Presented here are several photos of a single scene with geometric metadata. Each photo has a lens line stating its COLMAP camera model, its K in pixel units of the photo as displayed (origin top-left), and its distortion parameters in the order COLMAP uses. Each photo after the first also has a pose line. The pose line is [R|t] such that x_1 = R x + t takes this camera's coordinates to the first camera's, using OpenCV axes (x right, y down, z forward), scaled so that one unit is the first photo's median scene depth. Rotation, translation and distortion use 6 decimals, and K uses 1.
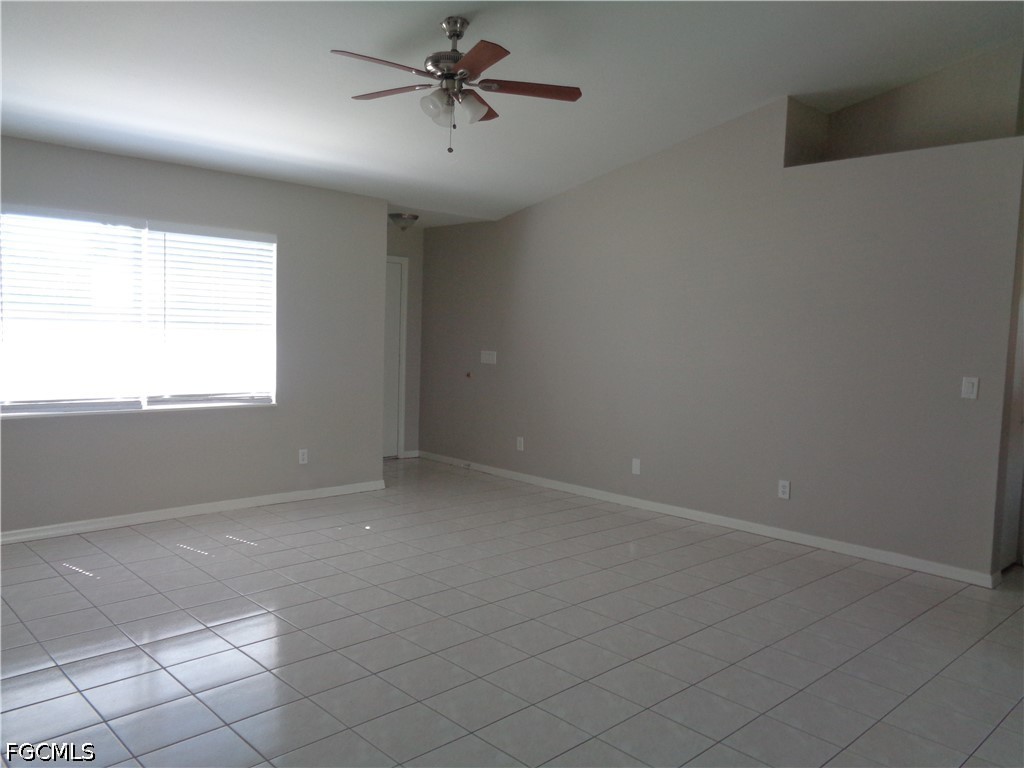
lens RADIAL K [[780.1, 0, 517.2], [0, 780.1, 385.8], [0, 0, 1]] dist [0.014290, 0.005425]
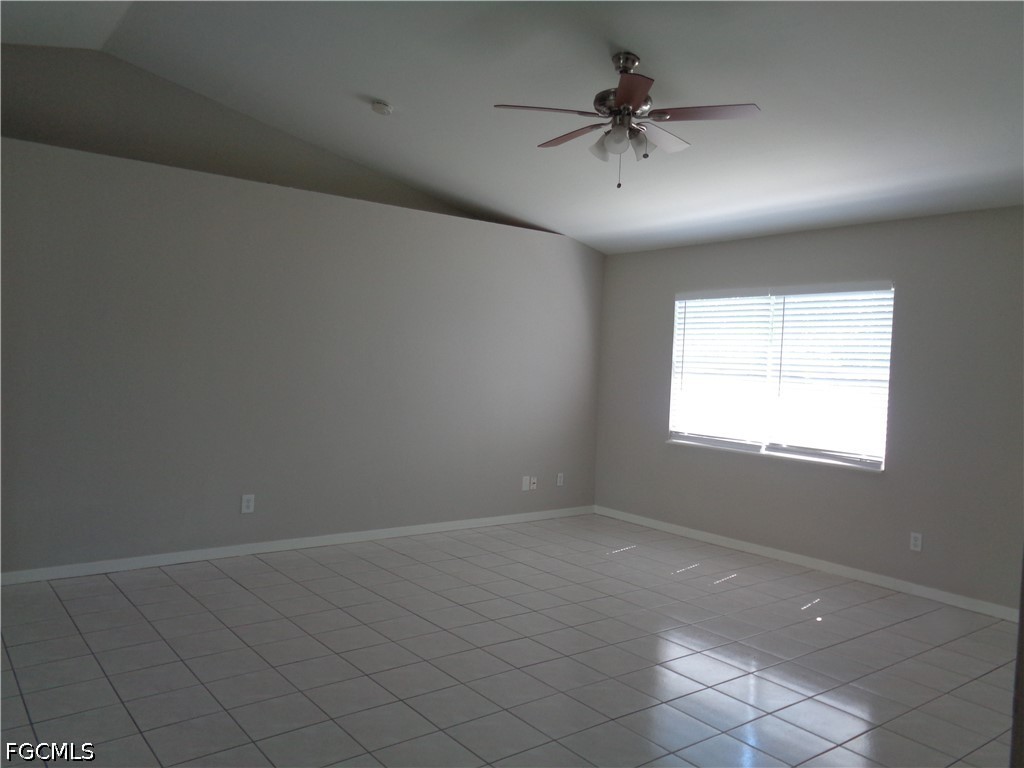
lens RADIAL K [[780.1, 0, 517.2], [0, 780.1, 385.8], [0, 0, 1]] dist [0.014290, 0.005425]
pose [[-0.111297, -0.010753, -0.993729, 0.670179], [-0.118298, 0.992975, 0.002504, -0.027545], [0.986721, 0.117835, -0.111787, 0.748223]]
